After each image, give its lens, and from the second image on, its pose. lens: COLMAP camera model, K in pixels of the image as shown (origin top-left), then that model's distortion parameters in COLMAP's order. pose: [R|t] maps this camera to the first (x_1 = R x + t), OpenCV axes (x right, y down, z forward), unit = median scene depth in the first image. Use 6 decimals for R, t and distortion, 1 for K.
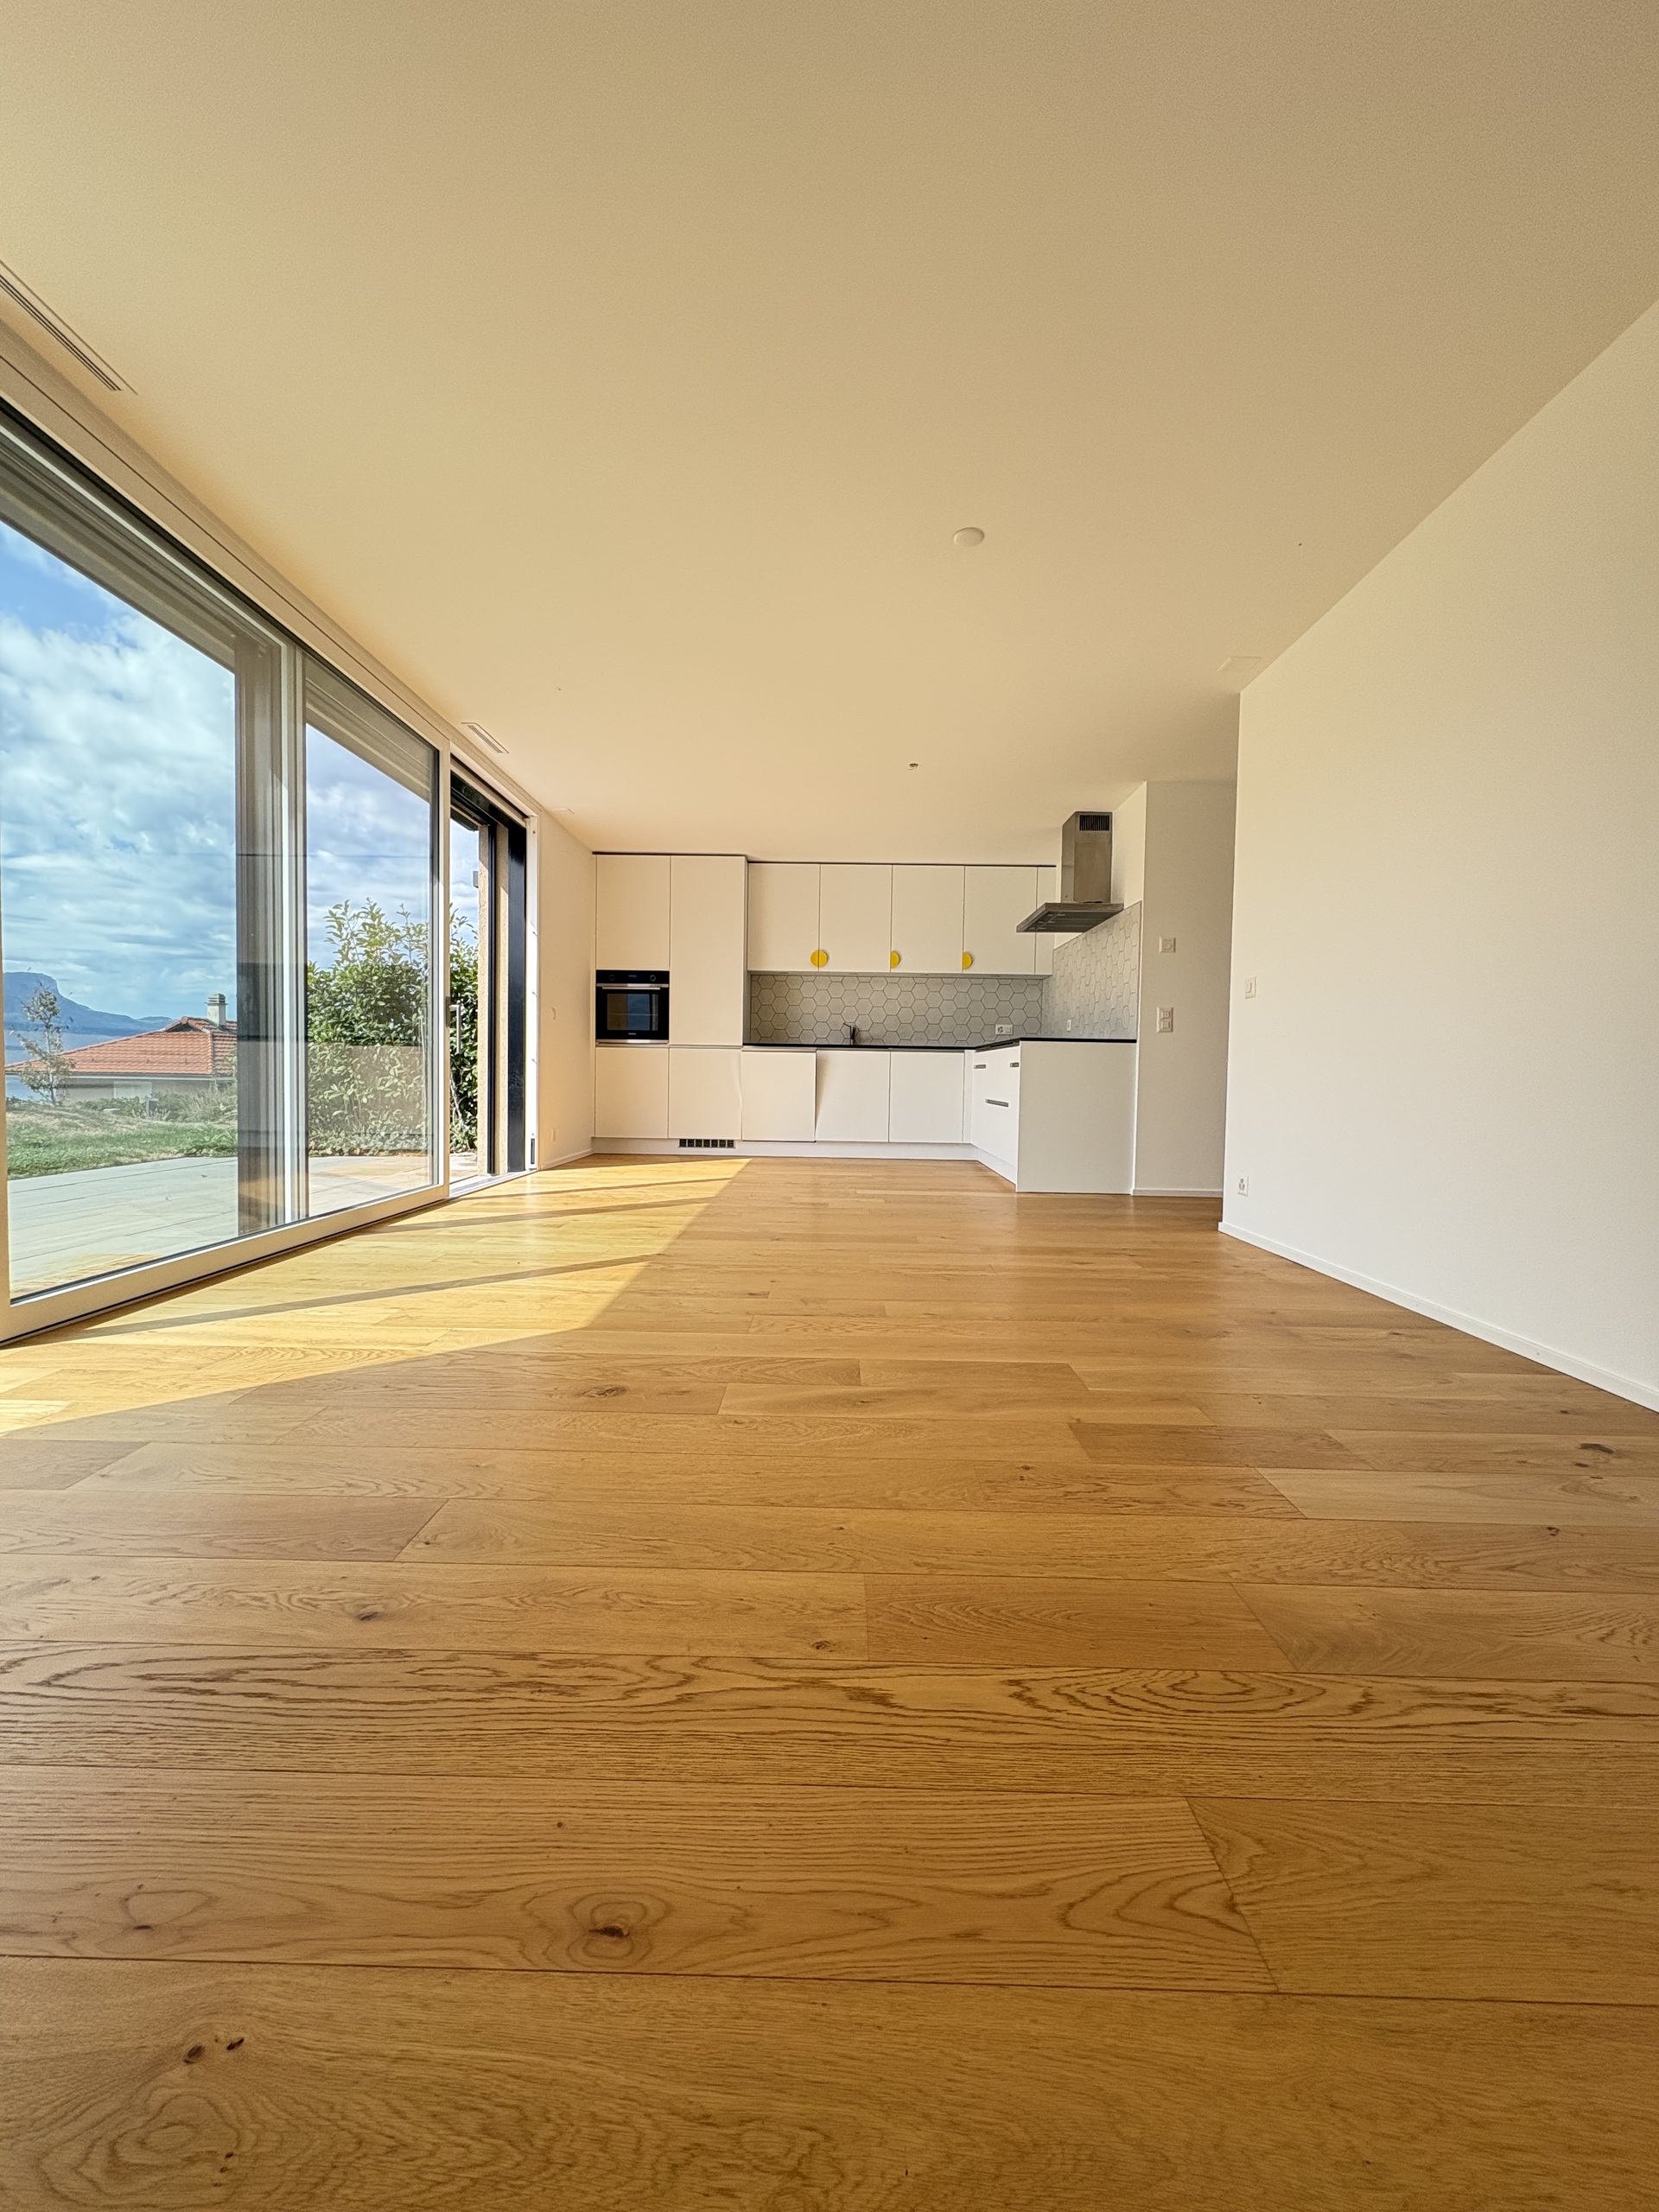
lens RADIAL K [[880.1, 0, 829.5], [0, 880.1, 1106.0], [0, 0, 1]] dist [0.000088, 0.000935]
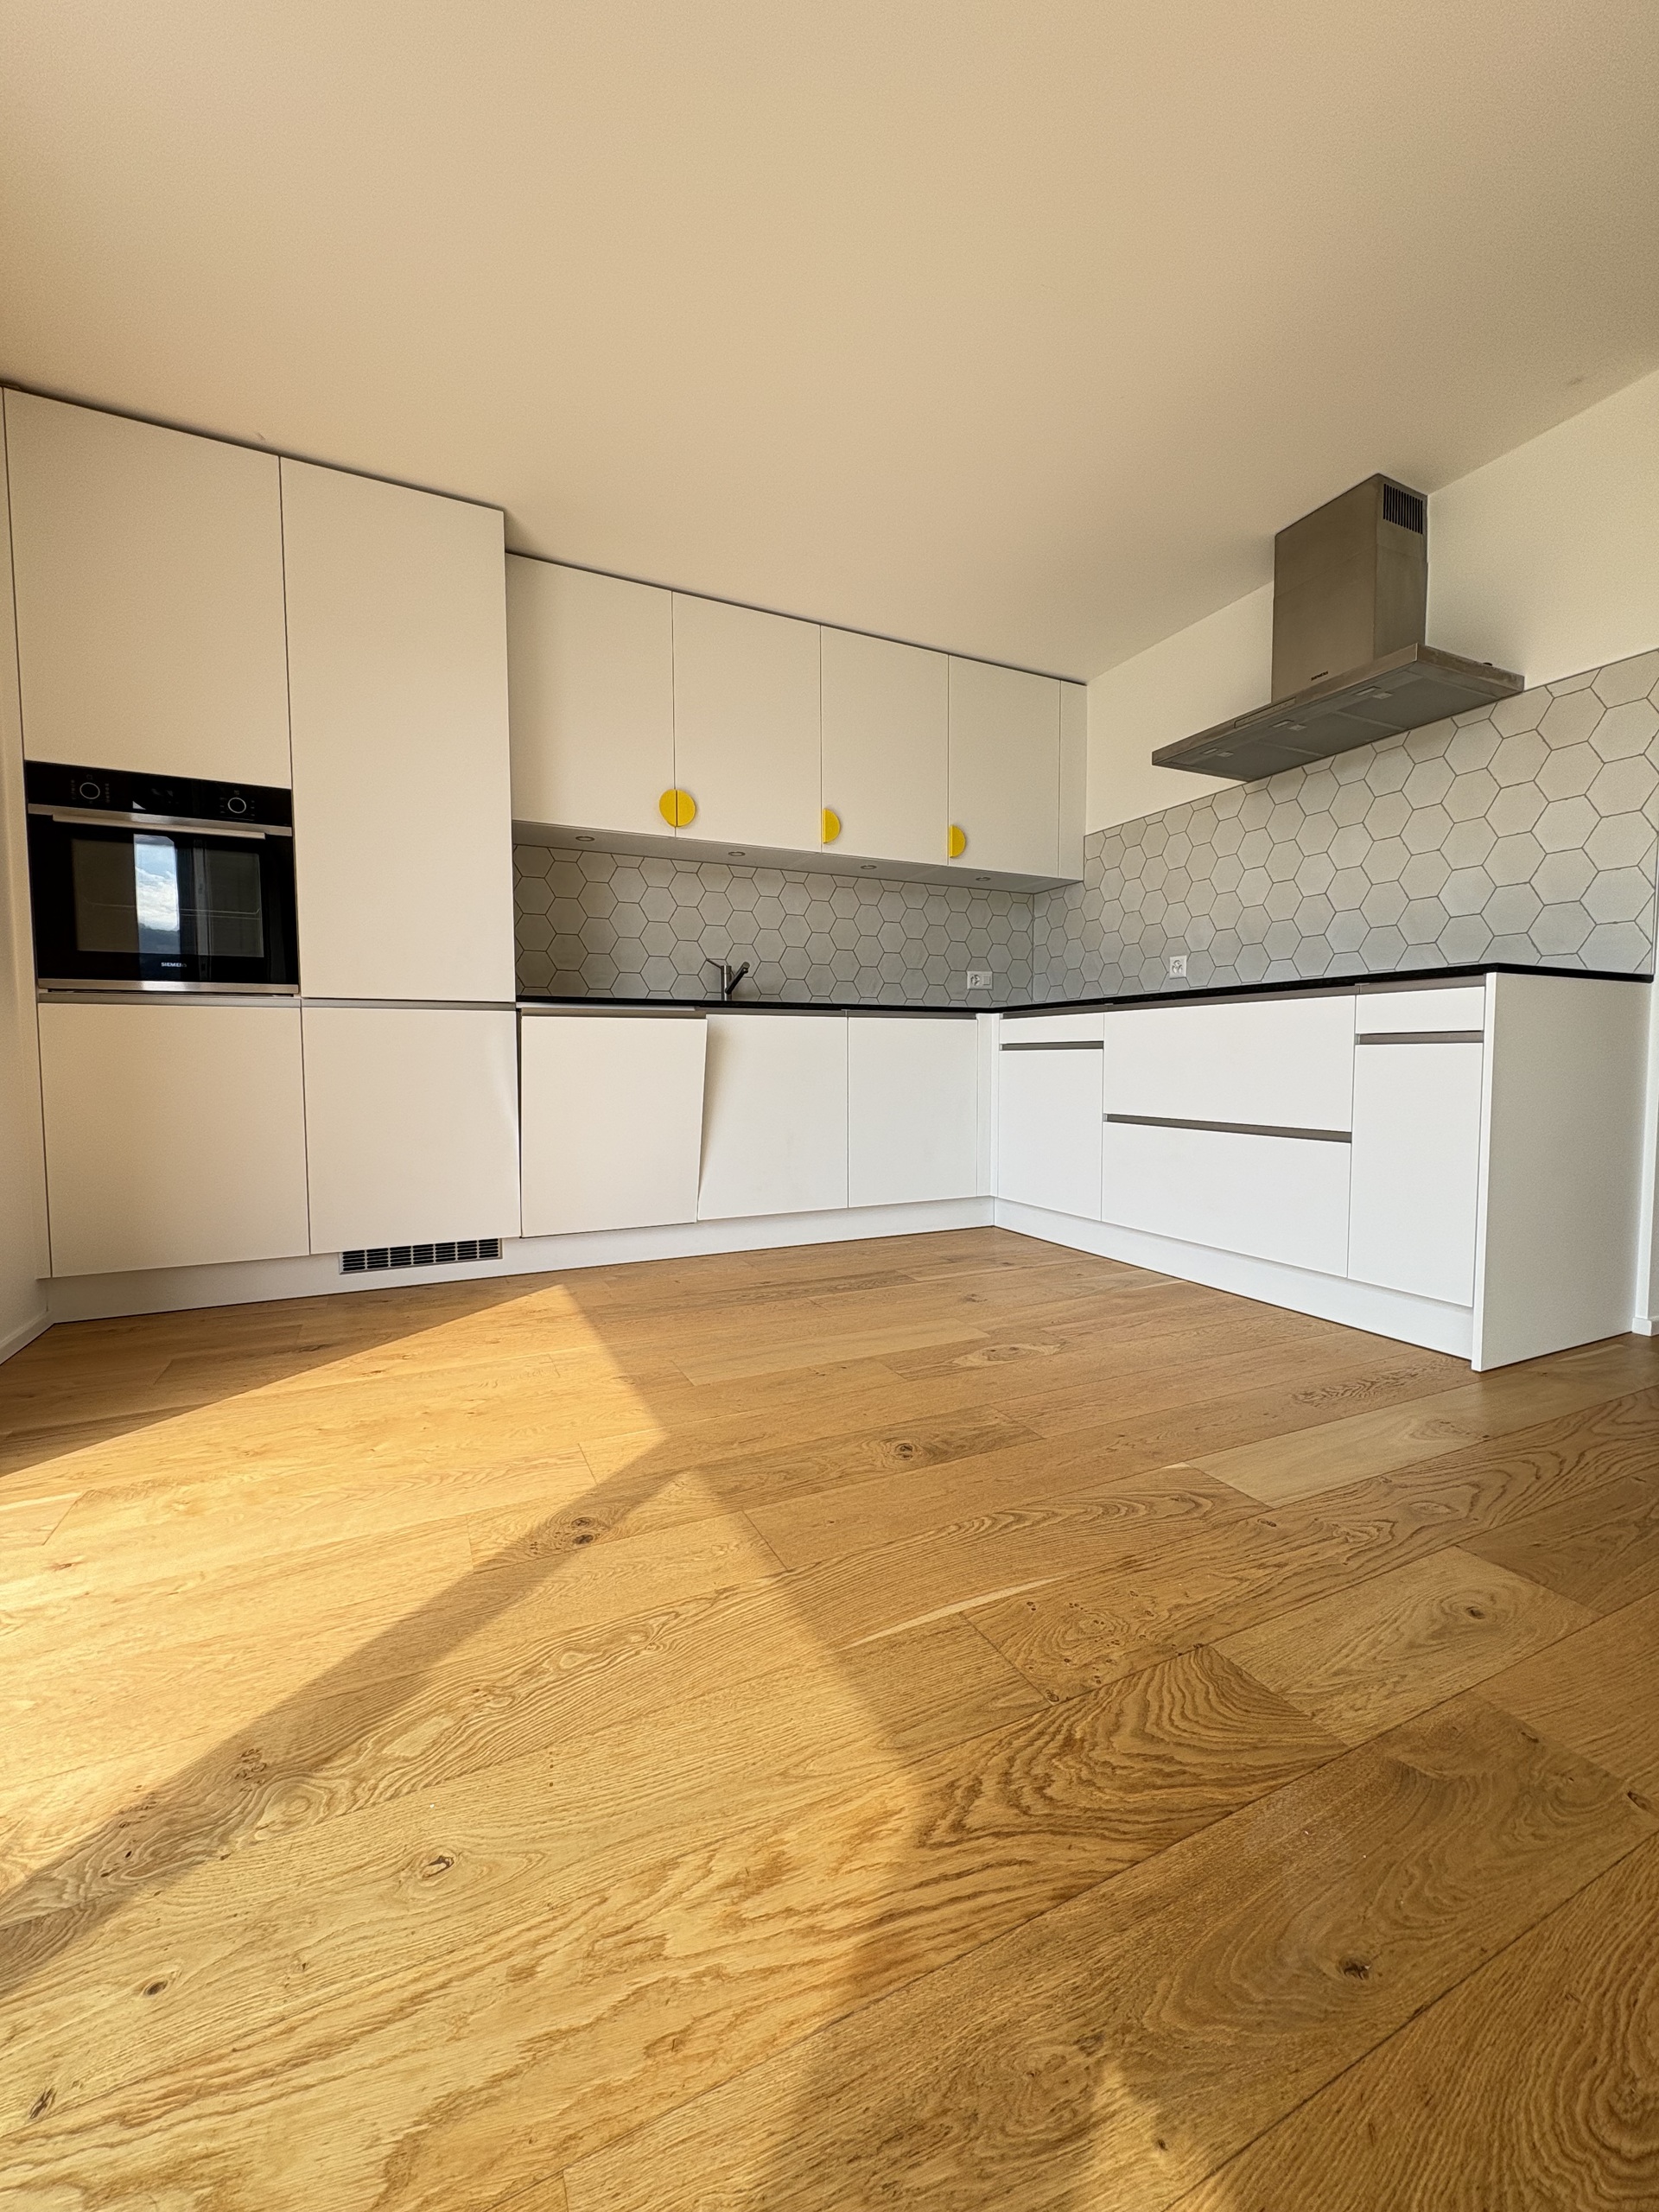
lens RADIAL K [[880.1, 0, 829.5], [0, 880.1, 1106.0], [0, 0, 1]] dist [0.000088, 0.000935]
pose [[0.896023, -0.044423, 0.441779, -0.147711], [0.035903, 0.998973, 0.027633, -0.027376], [-0.442553, -0.008899, 0.896698, 0.574240]]
